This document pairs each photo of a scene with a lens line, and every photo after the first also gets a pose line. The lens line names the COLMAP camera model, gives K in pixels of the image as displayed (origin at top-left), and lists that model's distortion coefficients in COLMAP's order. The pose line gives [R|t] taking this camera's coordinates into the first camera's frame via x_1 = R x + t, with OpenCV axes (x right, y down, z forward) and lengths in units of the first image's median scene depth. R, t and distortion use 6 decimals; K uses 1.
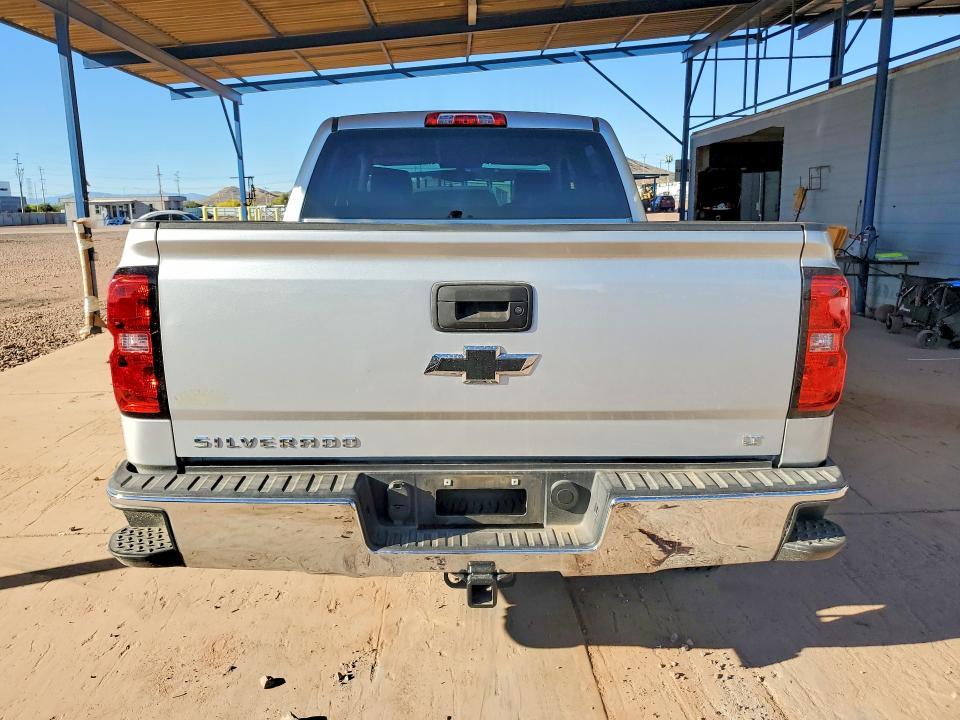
lens RADIAL K [[737.7, 0, 480.0], [0, 737.7, 360.0], [0, 0, 1]] dist [0.030490, -0.015338]
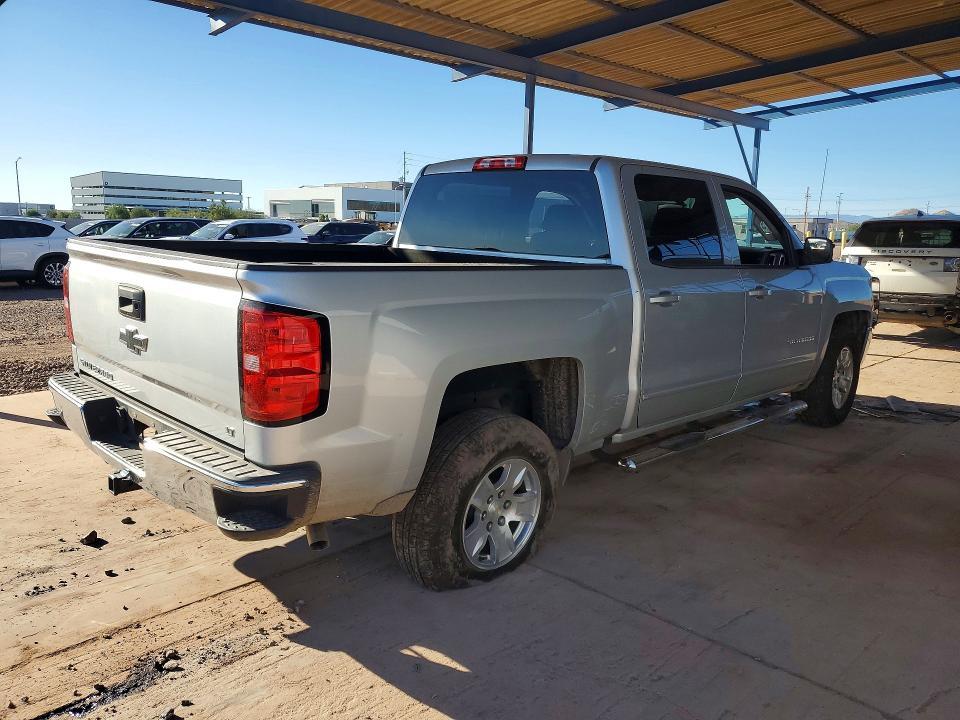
lens RADIAL K [[737.7, 0, 480.0], [0, 737.7, 360.0], [0, 0, 1]] dist [0.030490, -0.015338]
pose [[0.695545, 0.160448, -0.700338, 0.800664], [-0.179610, 0.982627, 0.046740, -0.077442], [0.695670, 0.093278, 0.712280, 0.202084]]
